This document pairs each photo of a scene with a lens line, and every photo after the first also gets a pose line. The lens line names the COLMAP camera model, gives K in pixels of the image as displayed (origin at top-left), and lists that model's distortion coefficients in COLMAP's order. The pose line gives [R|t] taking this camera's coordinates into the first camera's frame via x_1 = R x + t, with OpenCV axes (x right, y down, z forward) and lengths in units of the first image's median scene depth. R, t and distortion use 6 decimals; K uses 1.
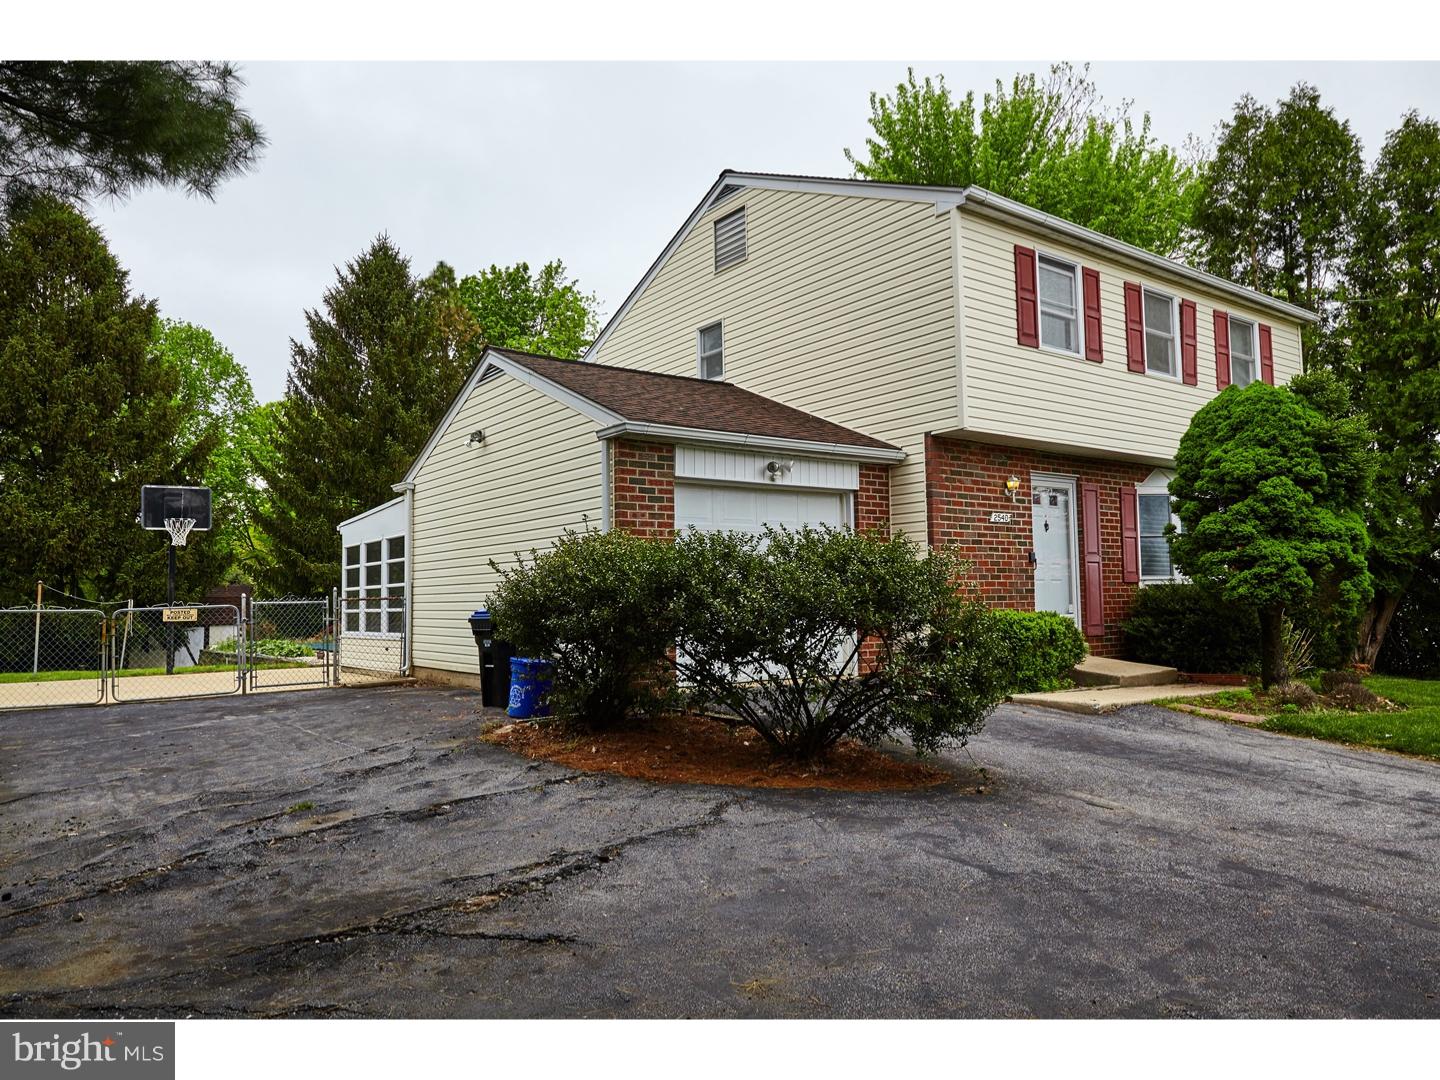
lens RADIAL K [[977.2, 0, 716.2], [0, 977.2, 540.7], [0, 0, 1]] dist [-0.008085, 0.002743]
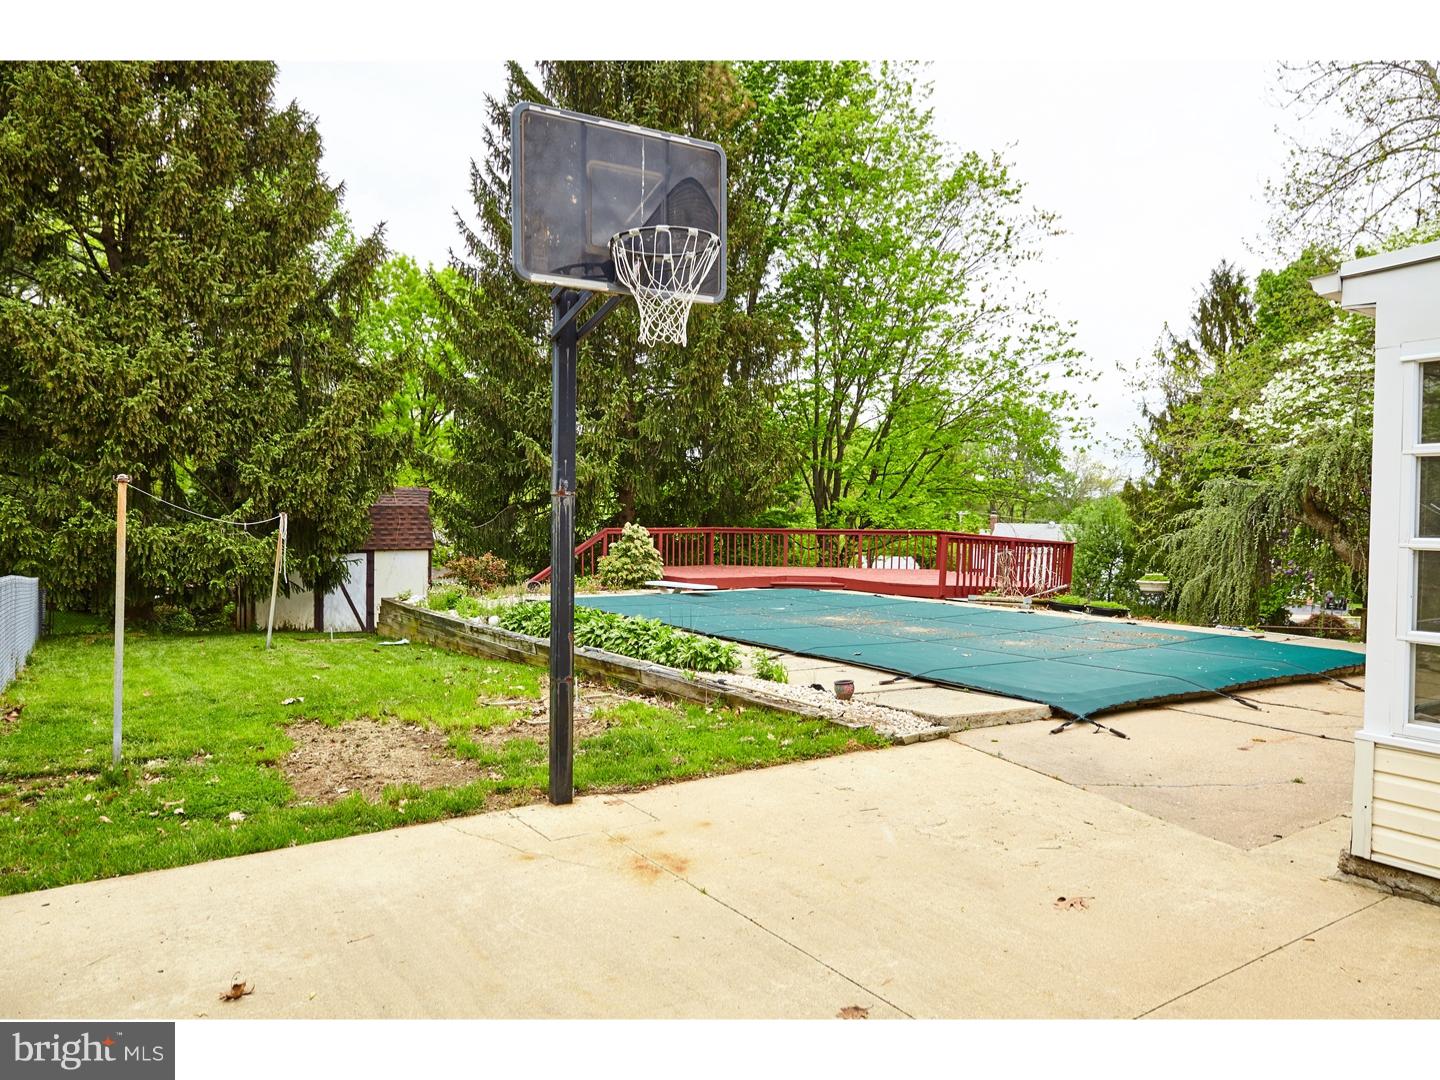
lens RADIAL K [[977.2, 0, 721.7], [0, 977.2, 541.3], [0, 0, 1]] dist [-0.008085, 0.002743]
pose [[0.998681, 0.028758, -0.042534, -0.332166], [-0.024589, 0.995128, 0.095478, 0.018403], [0.045072, -0.094306, 0.994522, 0.473419]]
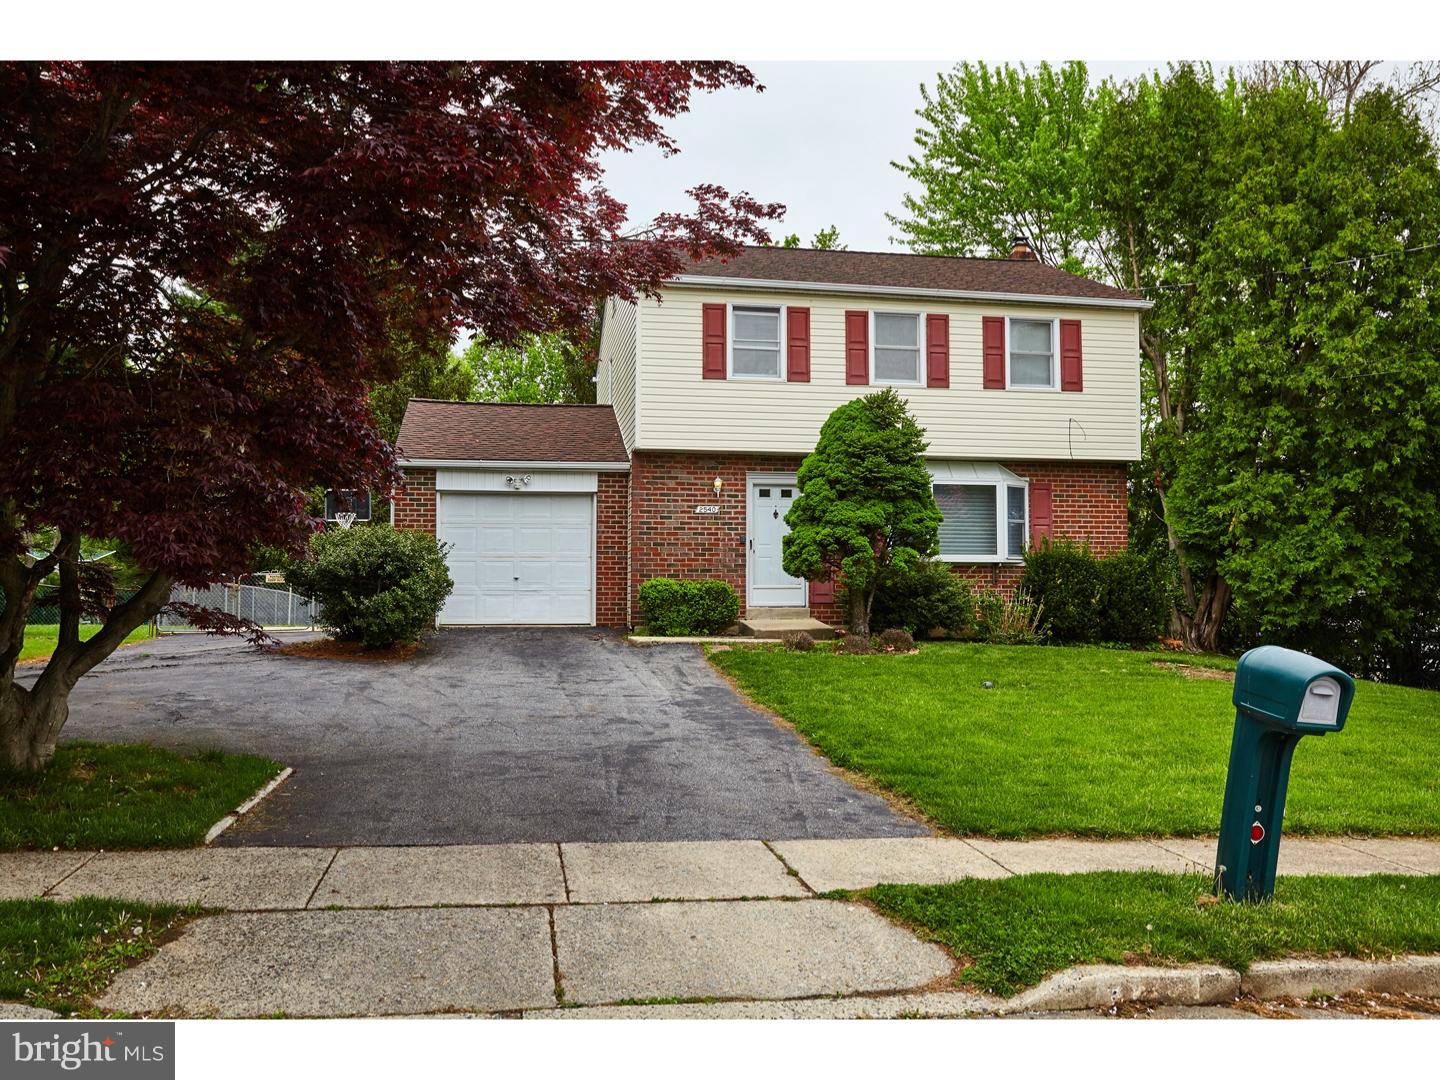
lens RADIAL K [[1198.9, 0, 721.5], [0, 1198.9, 536.8], [0, 0, 1]] dist [-0.007195, 0.000163]
pose [[0.896515, -0.004818, -0.442987, 0.811742], [0.013659, 0.999766, 0.016768, -0.010710], [0.442803, -0.021084, 0.896371, -0.349601]]
